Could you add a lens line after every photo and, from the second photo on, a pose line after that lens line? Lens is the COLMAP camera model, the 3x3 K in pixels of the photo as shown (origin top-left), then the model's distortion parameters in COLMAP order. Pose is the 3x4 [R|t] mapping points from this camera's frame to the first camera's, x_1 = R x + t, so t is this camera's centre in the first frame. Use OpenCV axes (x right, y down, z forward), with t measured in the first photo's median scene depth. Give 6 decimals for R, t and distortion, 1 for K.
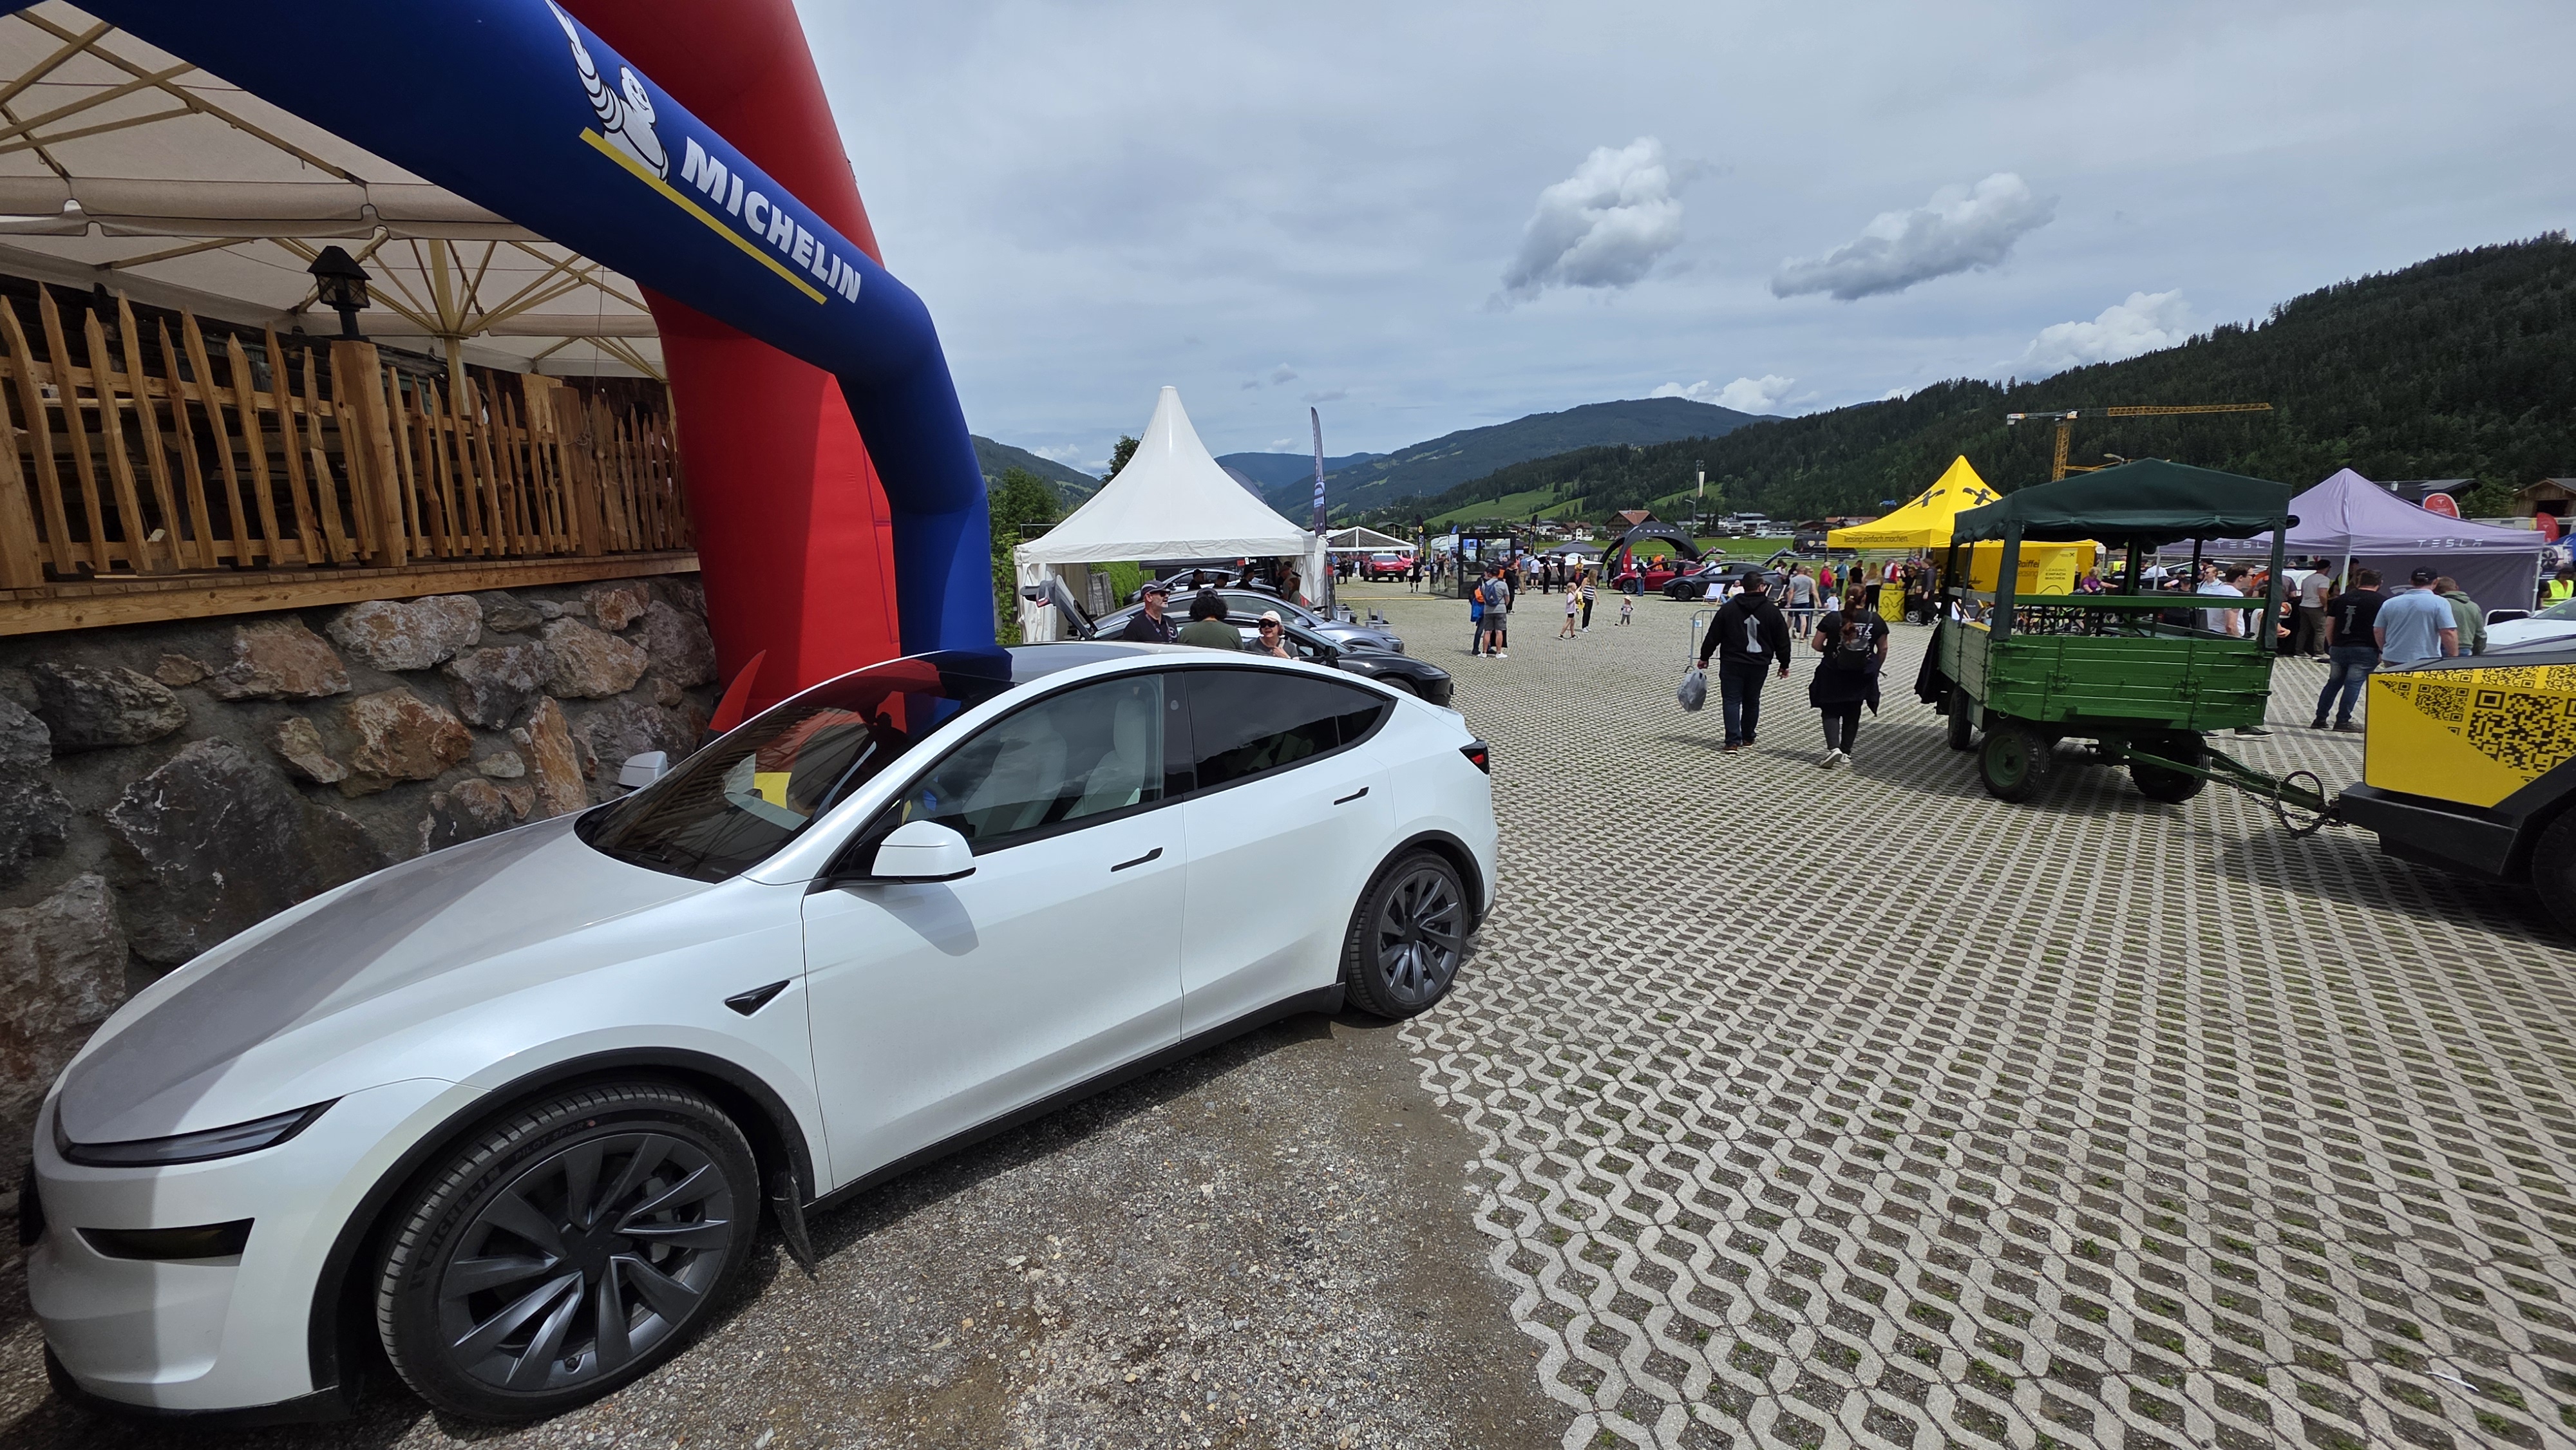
lens RADIAL K [[1036.6, 0, 1276.8], [0, 1036.6, 722.8], [0, 0, 1]] dist [0.009749, -0.001812]
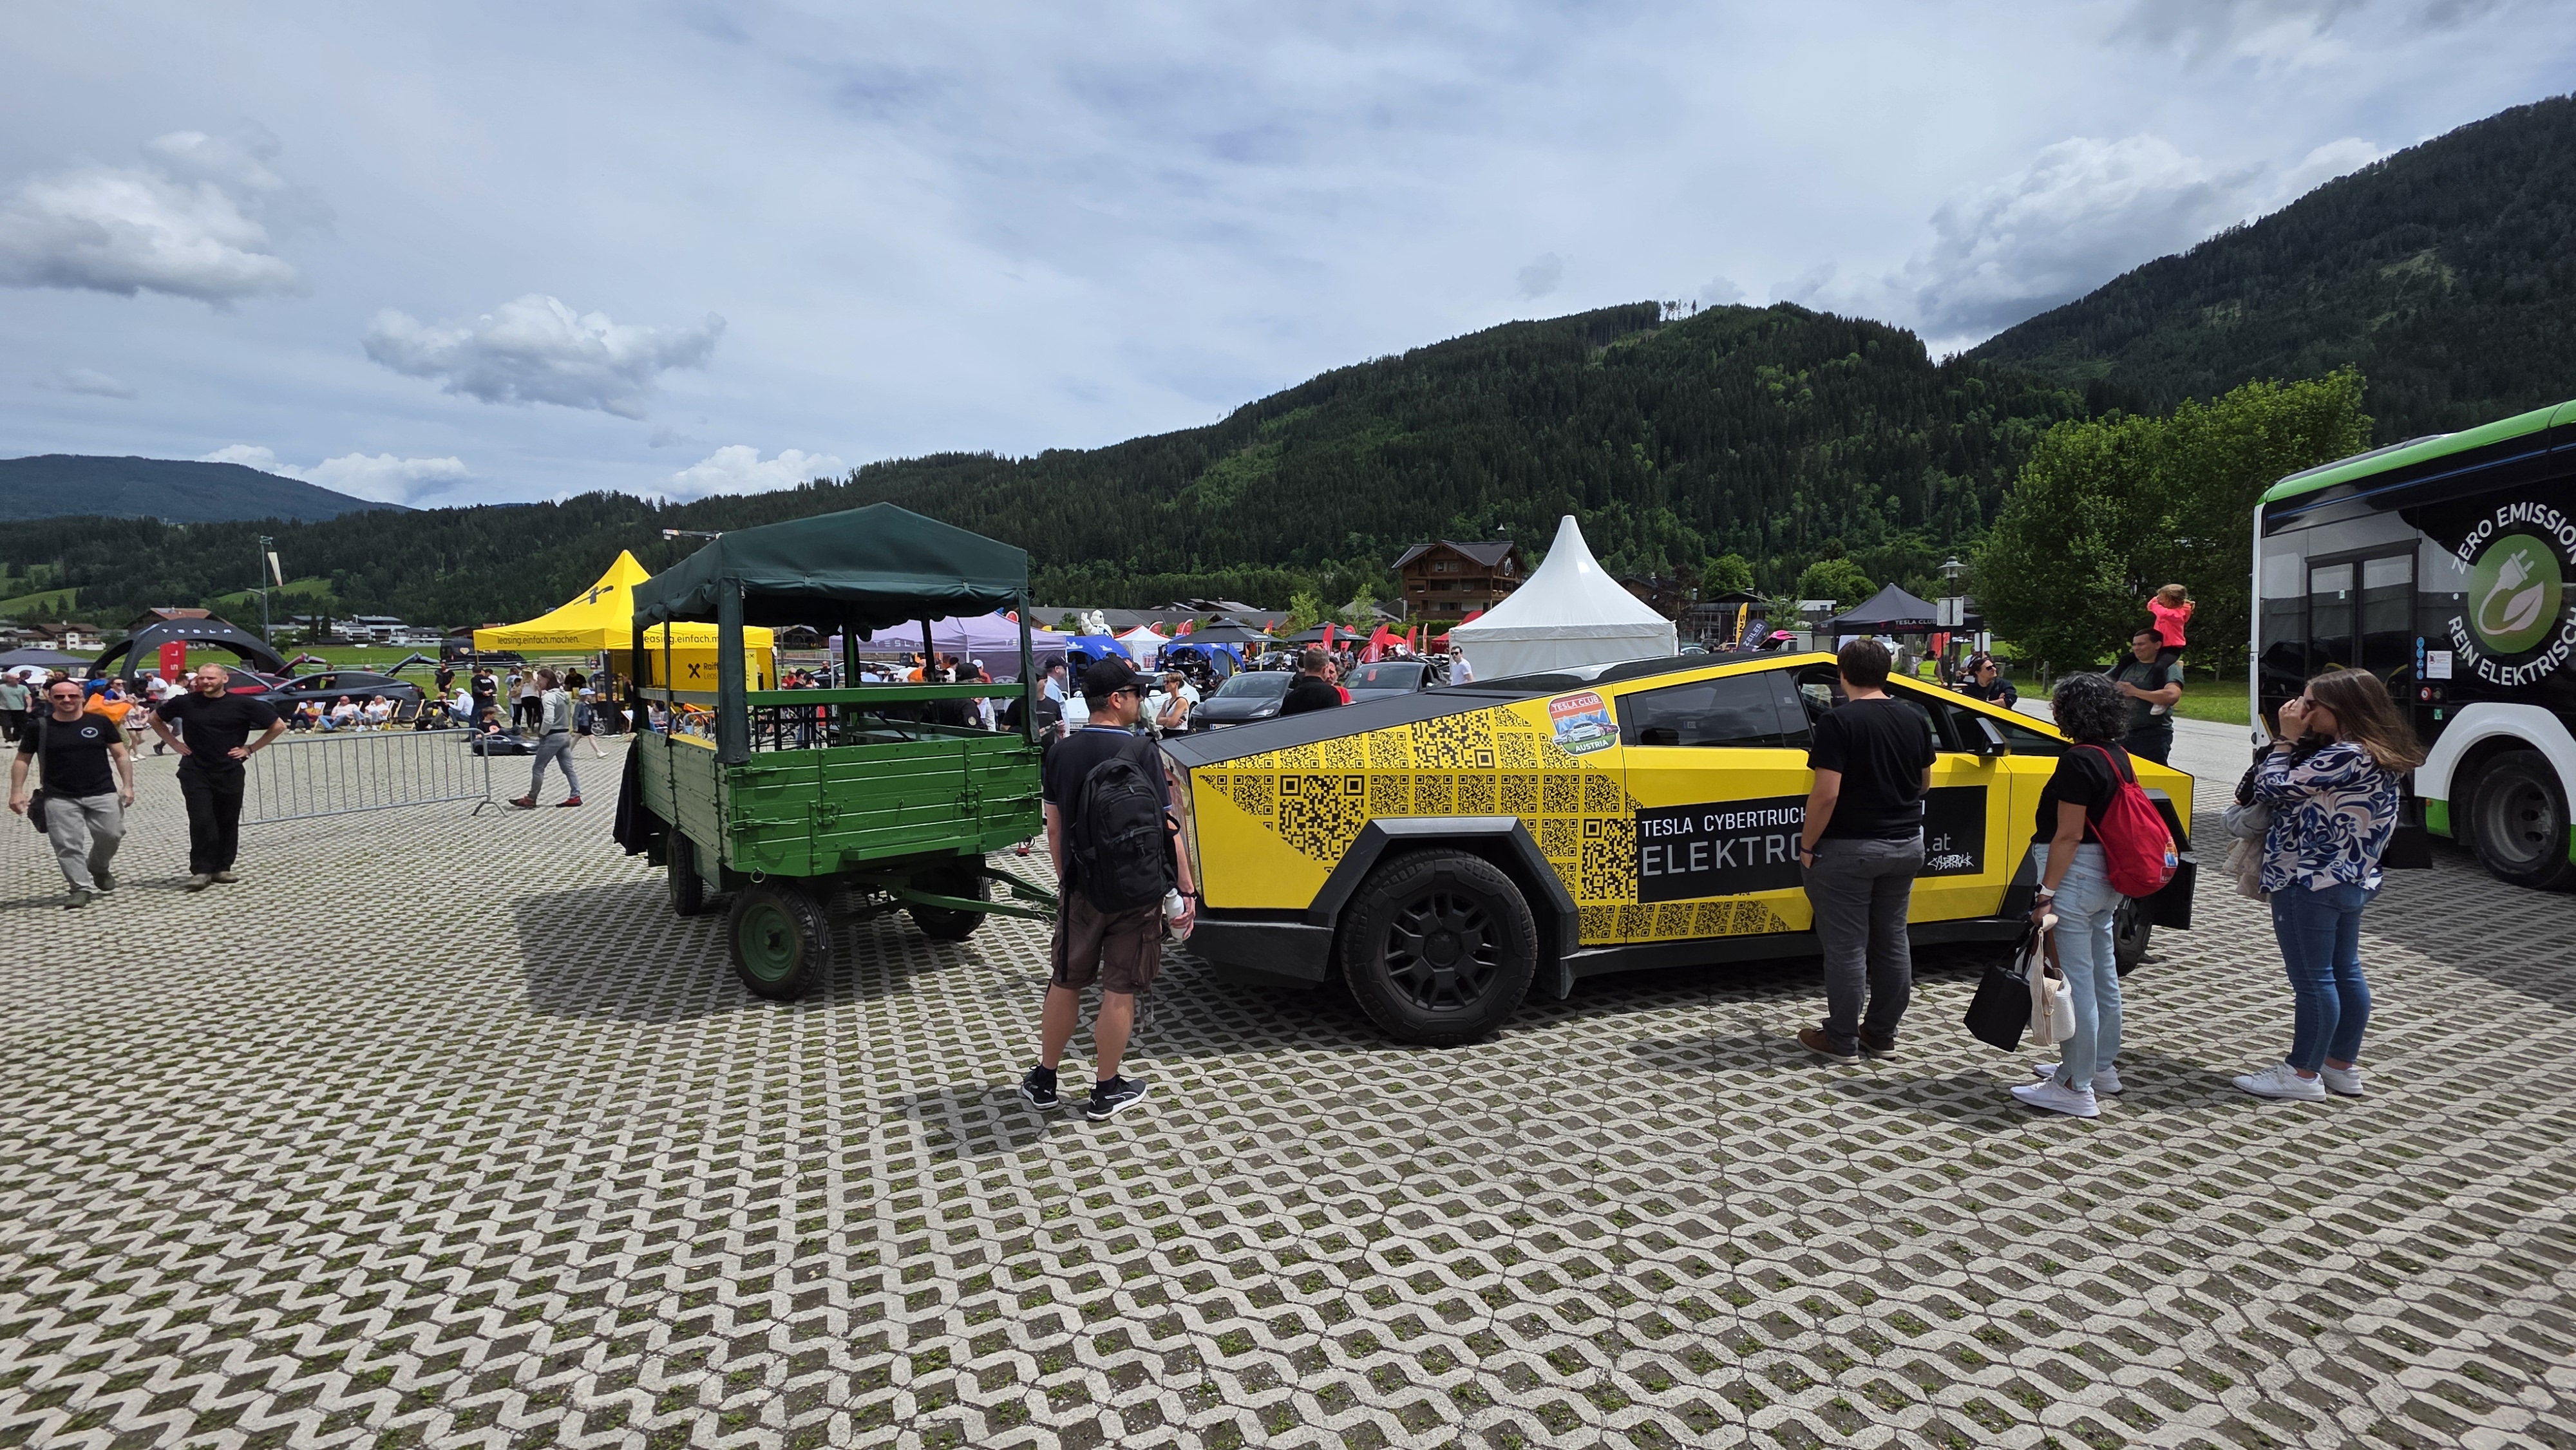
lens RADIAL K [[1036.6, 0, 1294.1], [0, 1036.6, 715.7], [0, 0, 1]] dist [0.009749, -0.001812]
pose [[0.421090, -0.061070, 0.904961, 0.072070], [0.160357, 0.987027, -0.008009, -0.013110], [-0.892731, 0.148489, 0.425420, 0.114833]]
